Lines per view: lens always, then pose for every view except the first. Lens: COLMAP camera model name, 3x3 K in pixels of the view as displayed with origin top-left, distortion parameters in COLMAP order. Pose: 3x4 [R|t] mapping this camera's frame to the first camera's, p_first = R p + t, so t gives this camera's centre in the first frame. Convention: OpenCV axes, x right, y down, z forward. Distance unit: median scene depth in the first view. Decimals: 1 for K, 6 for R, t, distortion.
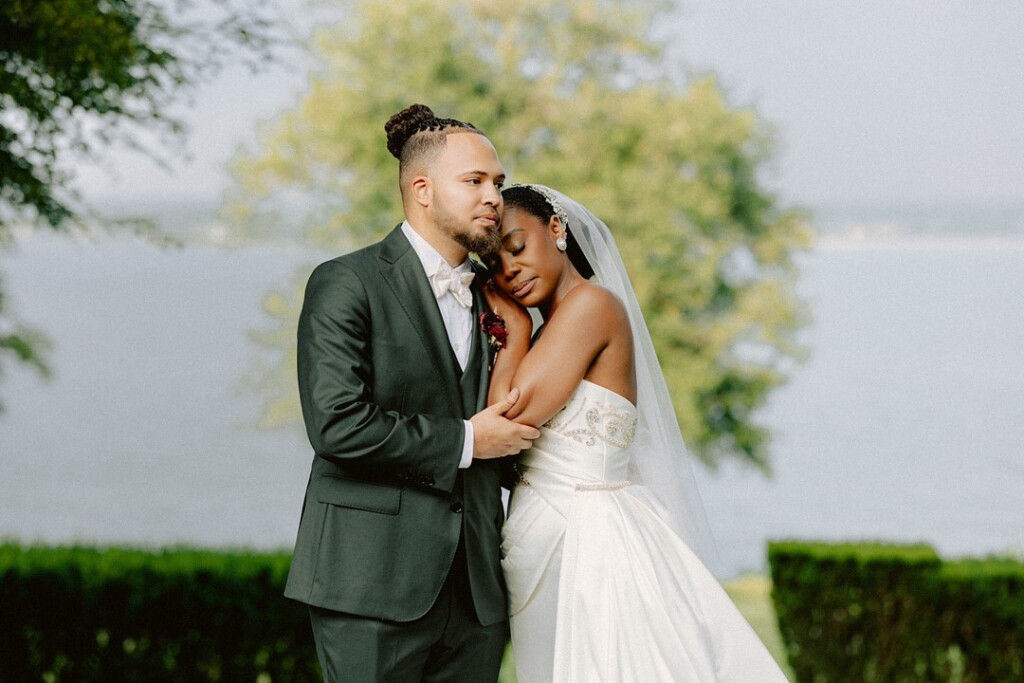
lens RADIAL K [[2458.8, 0, 514.7], [0, 2458.8, 339.9], [0, 0, 1]] dist [0.157021, 0.000000]
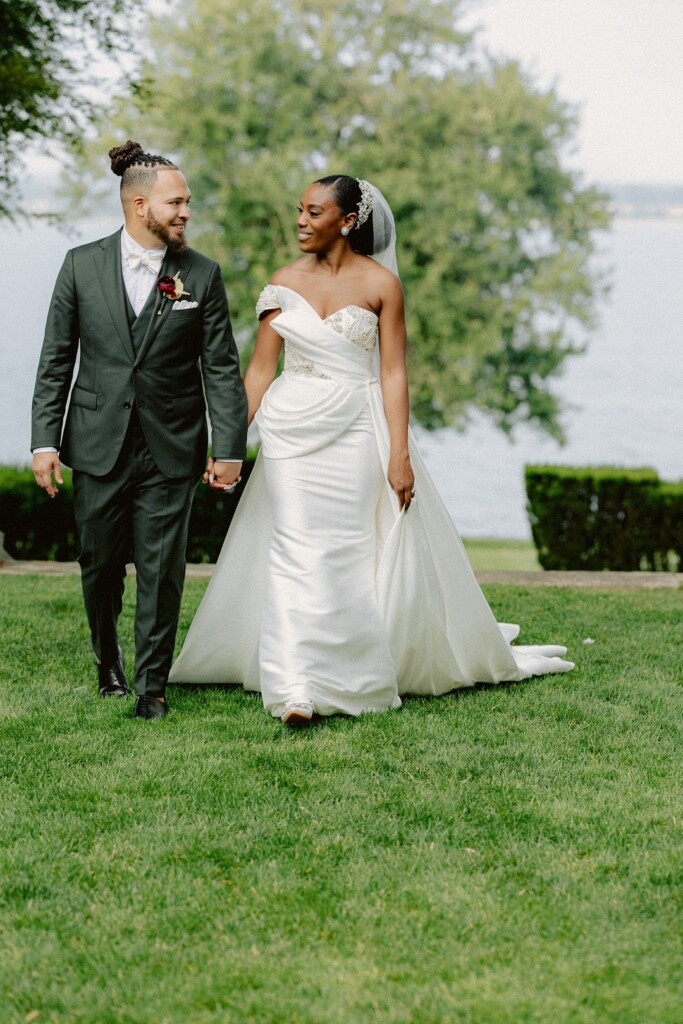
lens RADIAL K [[2458.8, 0, 335.6], [0, 2458.8, 510.5], [0, 0, 1]] dist [0.157021, 0.000000]
pose [[0.999991, 0.004138, 0.000310, 0.006182], [-0.004149, 0.996884, 0.078770, 0.006267], [0.000017, -0.078771, 0.996893, -0.267239]]
